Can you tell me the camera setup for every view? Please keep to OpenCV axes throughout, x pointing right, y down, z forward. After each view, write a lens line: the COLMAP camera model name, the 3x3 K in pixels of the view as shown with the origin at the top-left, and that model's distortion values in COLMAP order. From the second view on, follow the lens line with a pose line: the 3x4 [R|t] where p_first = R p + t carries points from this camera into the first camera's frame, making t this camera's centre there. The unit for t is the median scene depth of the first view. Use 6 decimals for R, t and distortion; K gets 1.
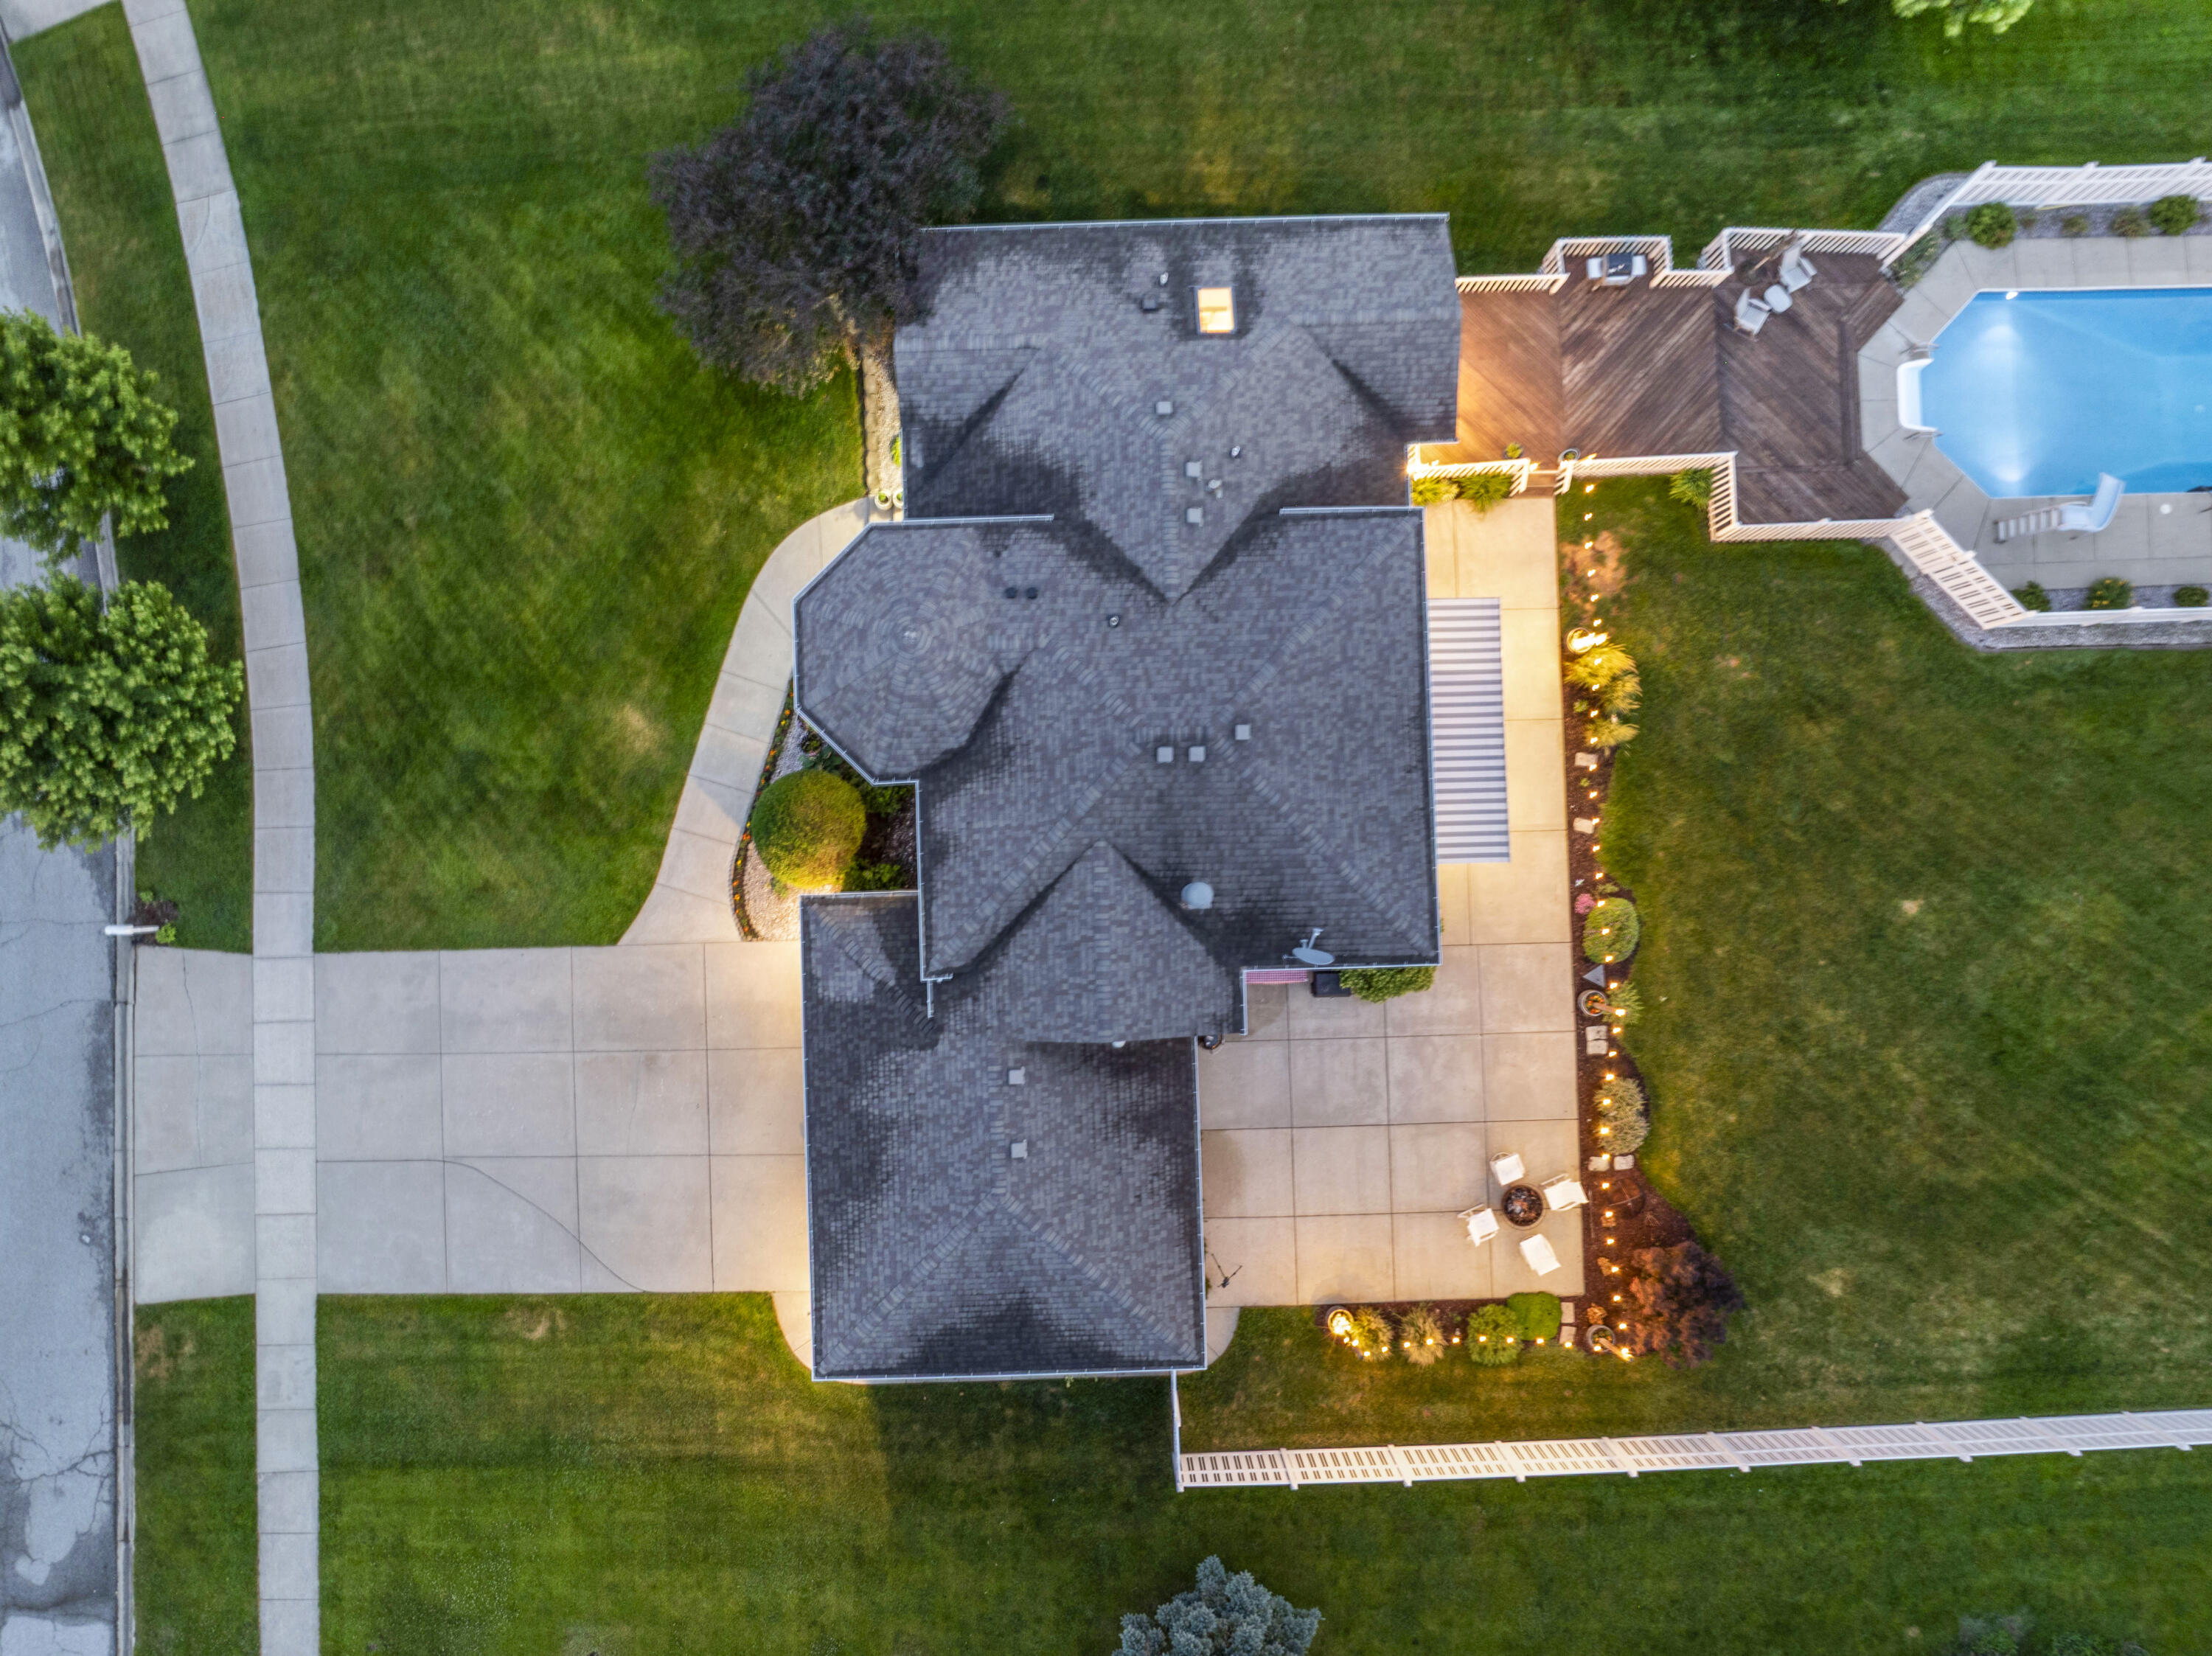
lens RADIAL K [[1556.2, 0, 1099.1], [0, 1556.2, 822.6], [0, 0, 1]] dist [-0.044065, 0.014222]
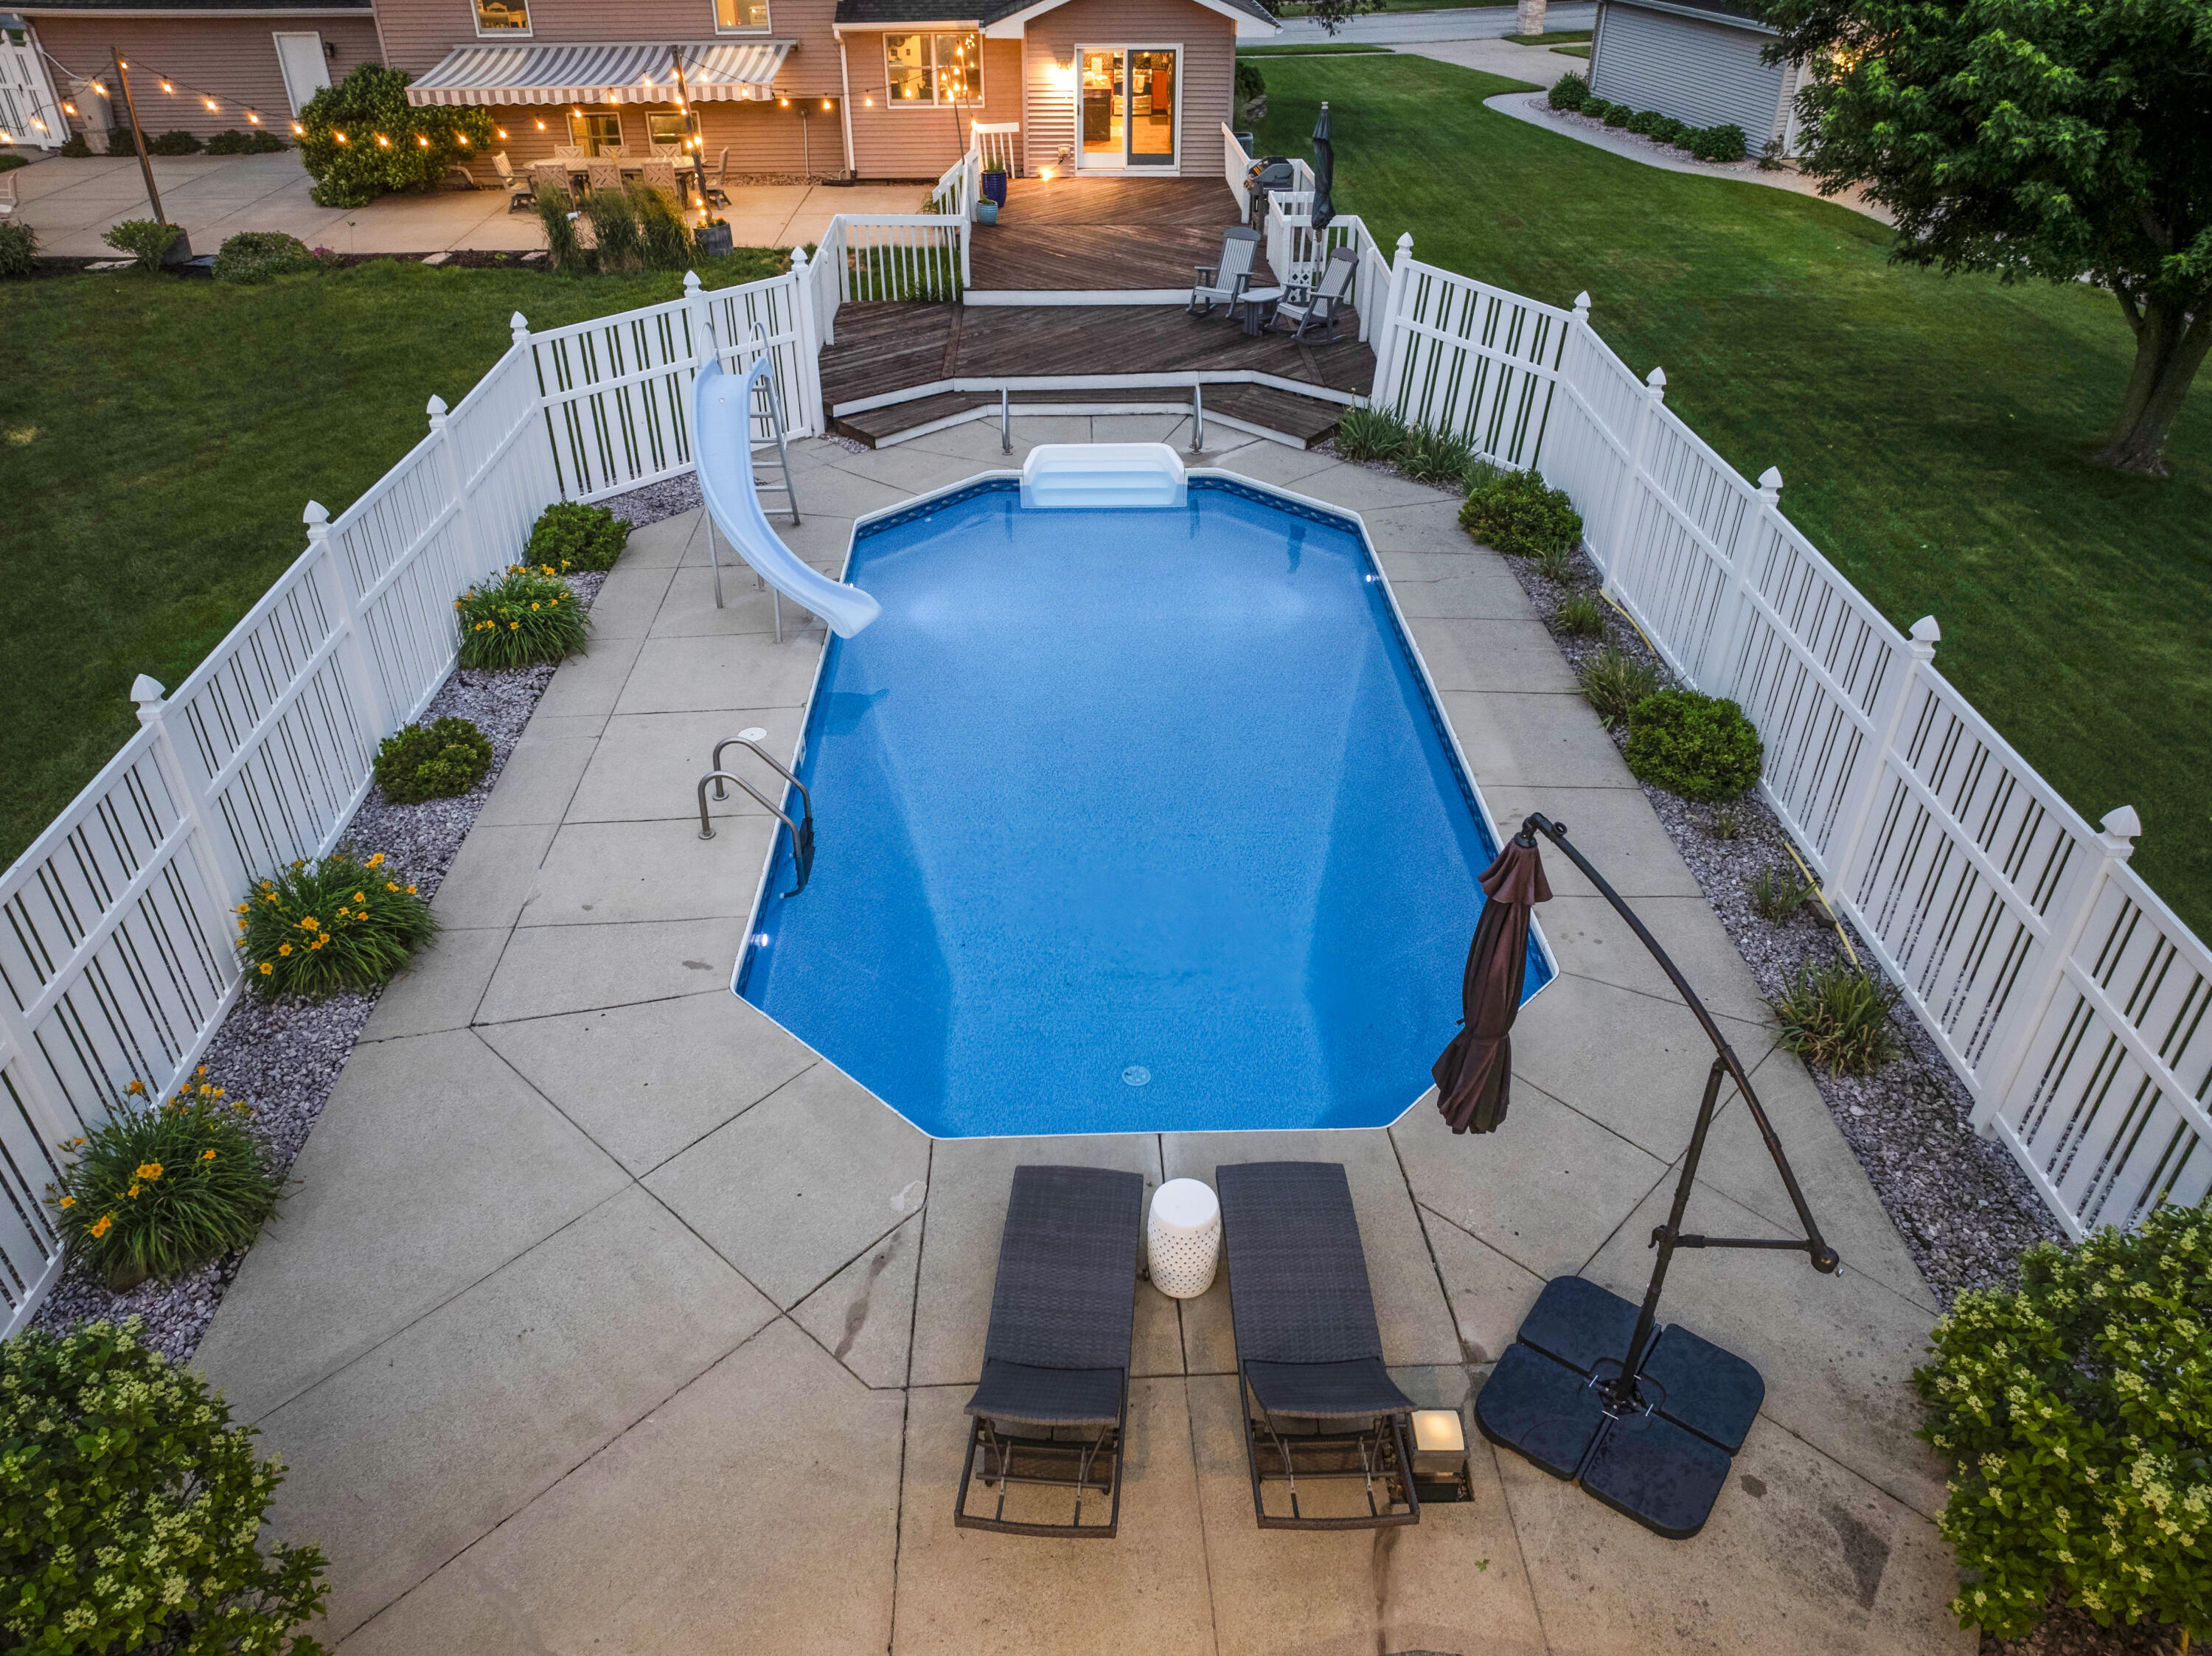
lens RADIAL K [[1556.2, 0, 1101.9], [0, 1556.2, 825.1], [0, 0, 1]] dist [-0.044065, 0.014222]
pose [[-0.001605, 0.549257, -0.835652, 0.993389], [-0.999665, 0.020719, 0.015538, -0.287485], [0.025848, 0.835397, 0.549039, 0.849827]]
